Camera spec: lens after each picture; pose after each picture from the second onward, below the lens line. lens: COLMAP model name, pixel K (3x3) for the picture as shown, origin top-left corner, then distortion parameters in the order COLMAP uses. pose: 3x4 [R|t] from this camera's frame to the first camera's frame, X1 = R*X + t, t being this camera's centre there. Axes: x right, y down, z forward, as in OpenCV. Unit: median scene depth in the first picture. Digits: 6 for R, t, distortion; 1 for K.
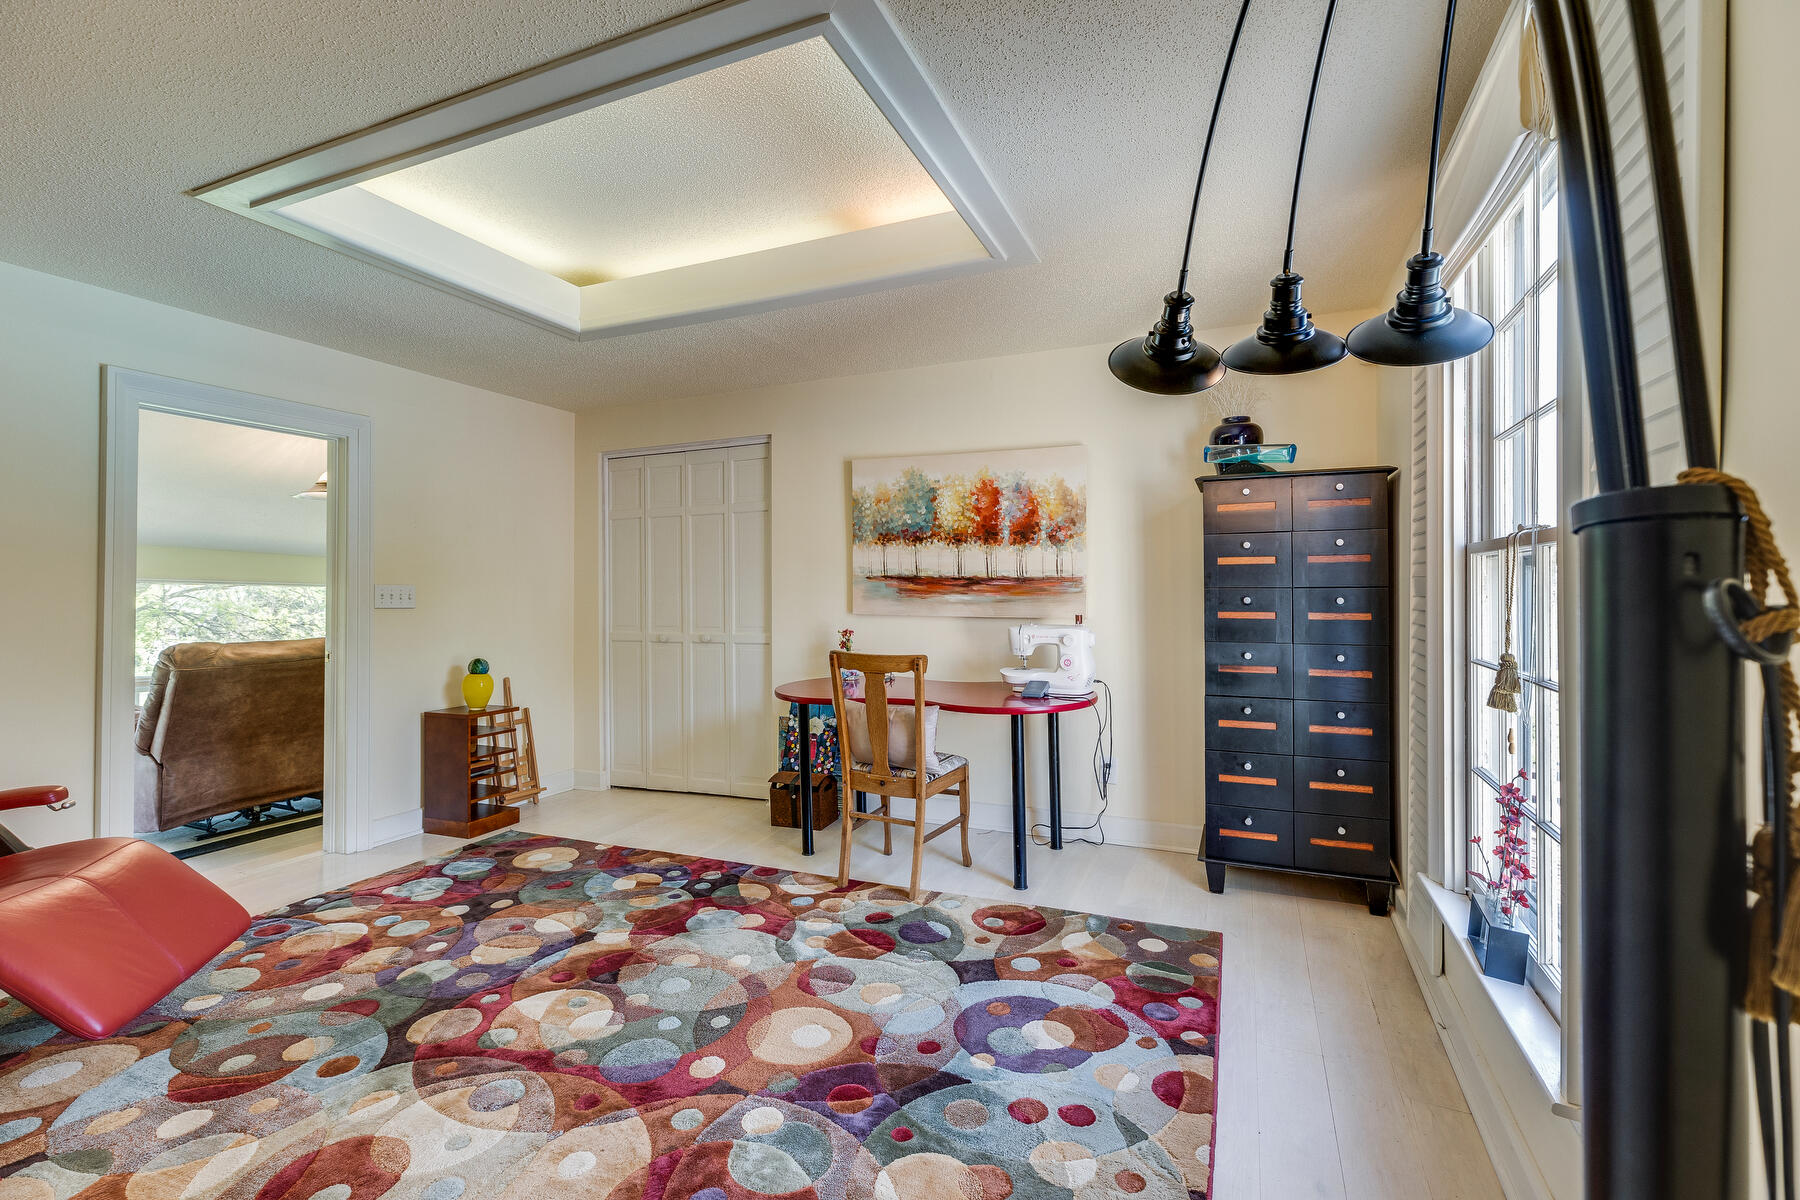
lens RADIAL K [[805.1, 0, 904.8], [0, 805.1, 593.0], [0, 0, 1]] dist [0.003832, -0.000020]
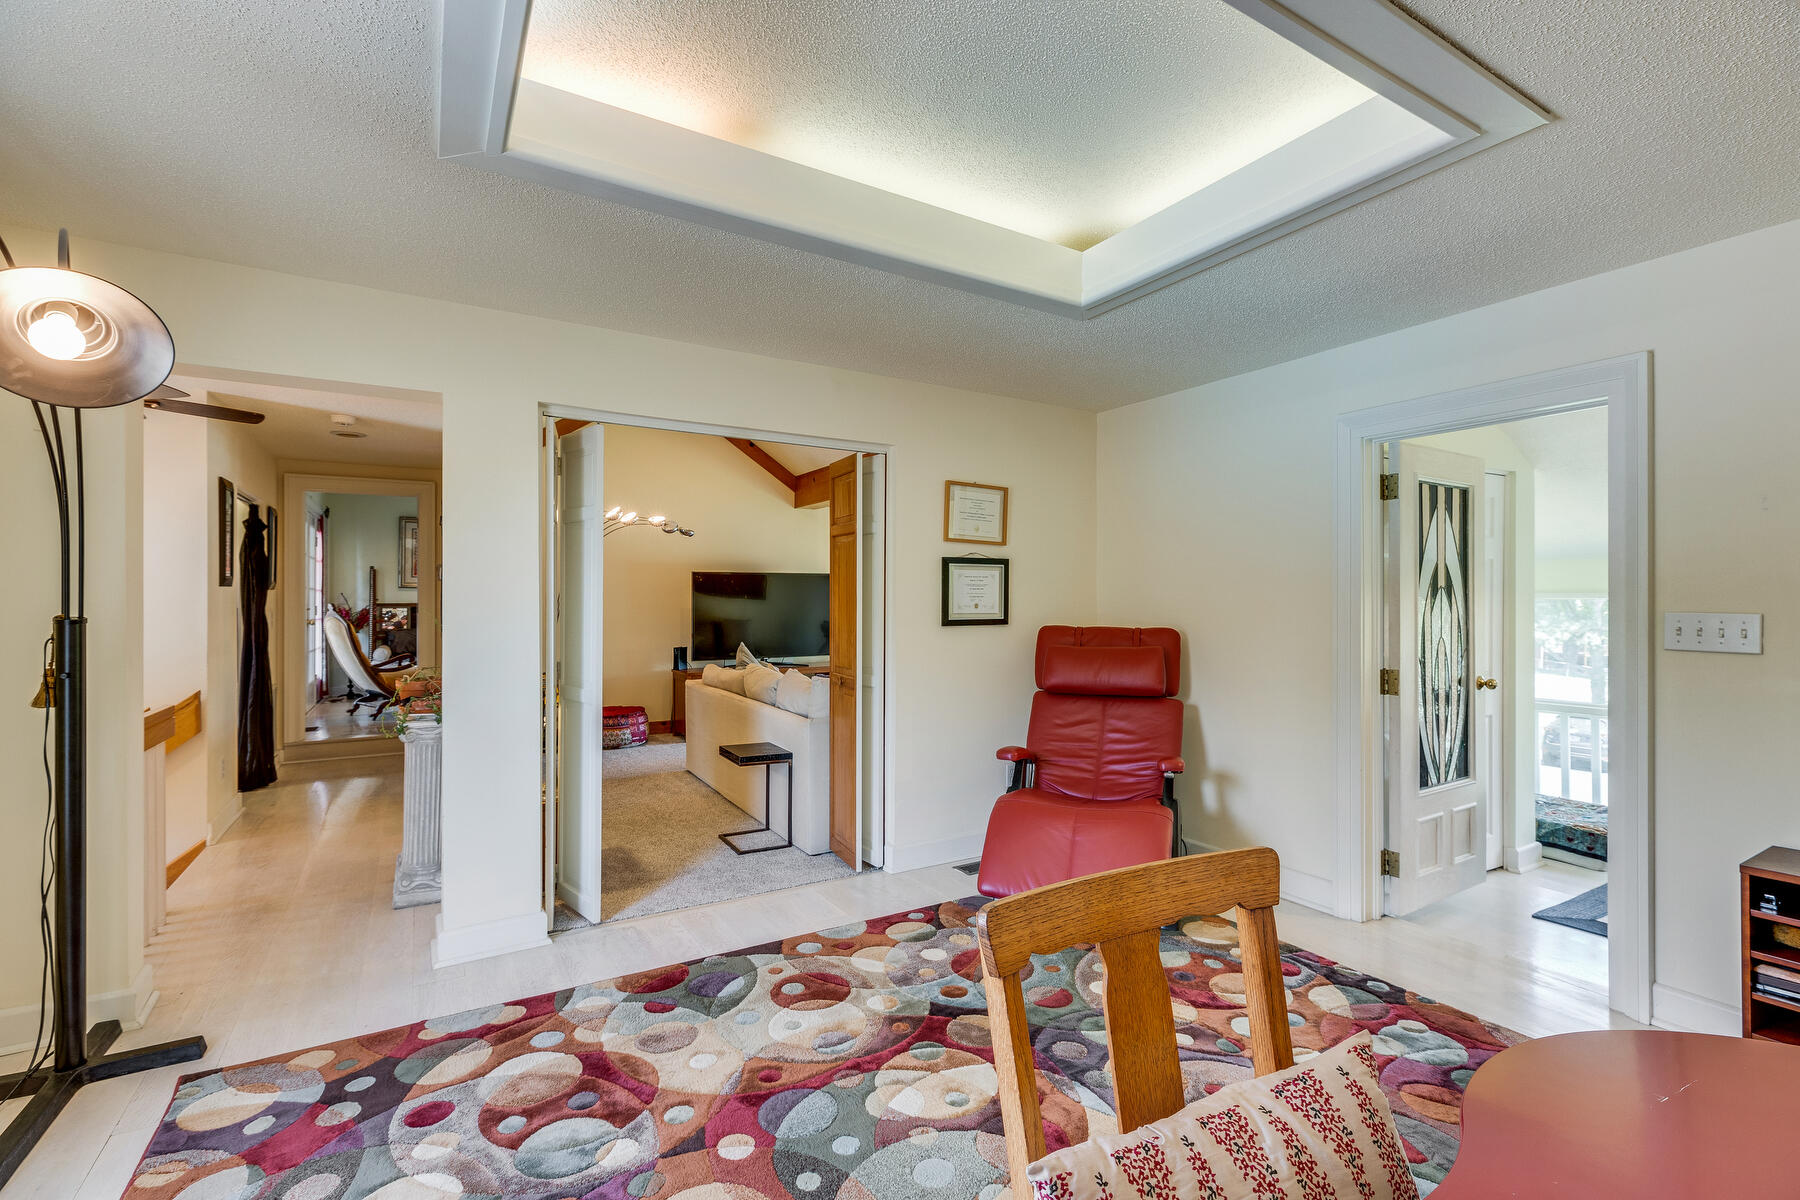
lens RADIAL K [[805.1, 0, 894.7], [0, 805.1, 603.1], [0, 0, 1]] dist [0.003832, -0.000020]
pose [[-0.596806, 0.004303, -0.802374, 0.270486], [0.005865, 0.999982, 0.001000, -0.027037], [0.802364, -0.004109, -0.596821, 1.180837]]
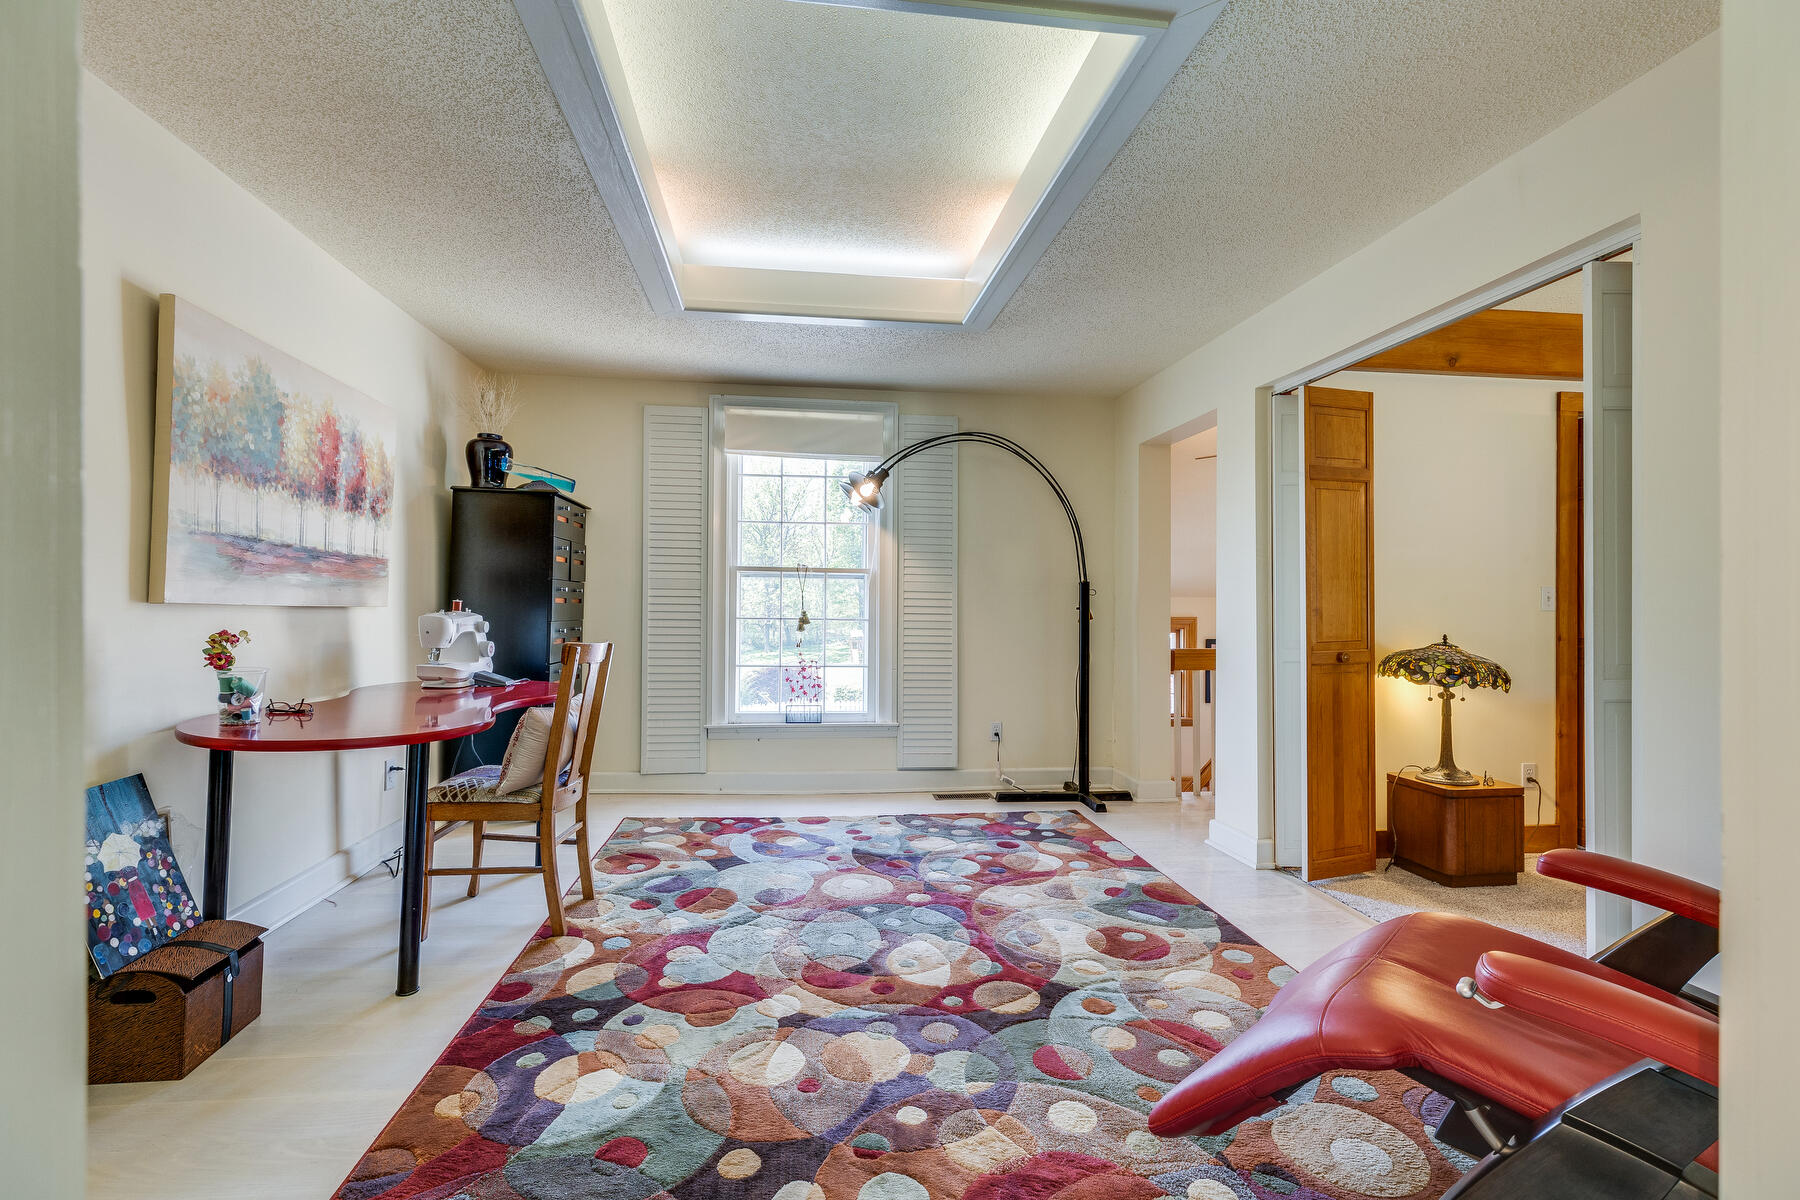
lens RADIAL K [[805.1, 0, 889.9], [0, 805.1, 600.4], [0, 0, 1]] dist [0.003832, -0.000020]
pose [[-0.500118, 0.007302, 0.865927, -1.041039], [-0.004906, 0.999925, -0.011266, 0.040992], [-0.865944, -0.009882, -0.500044, 1.240092]]
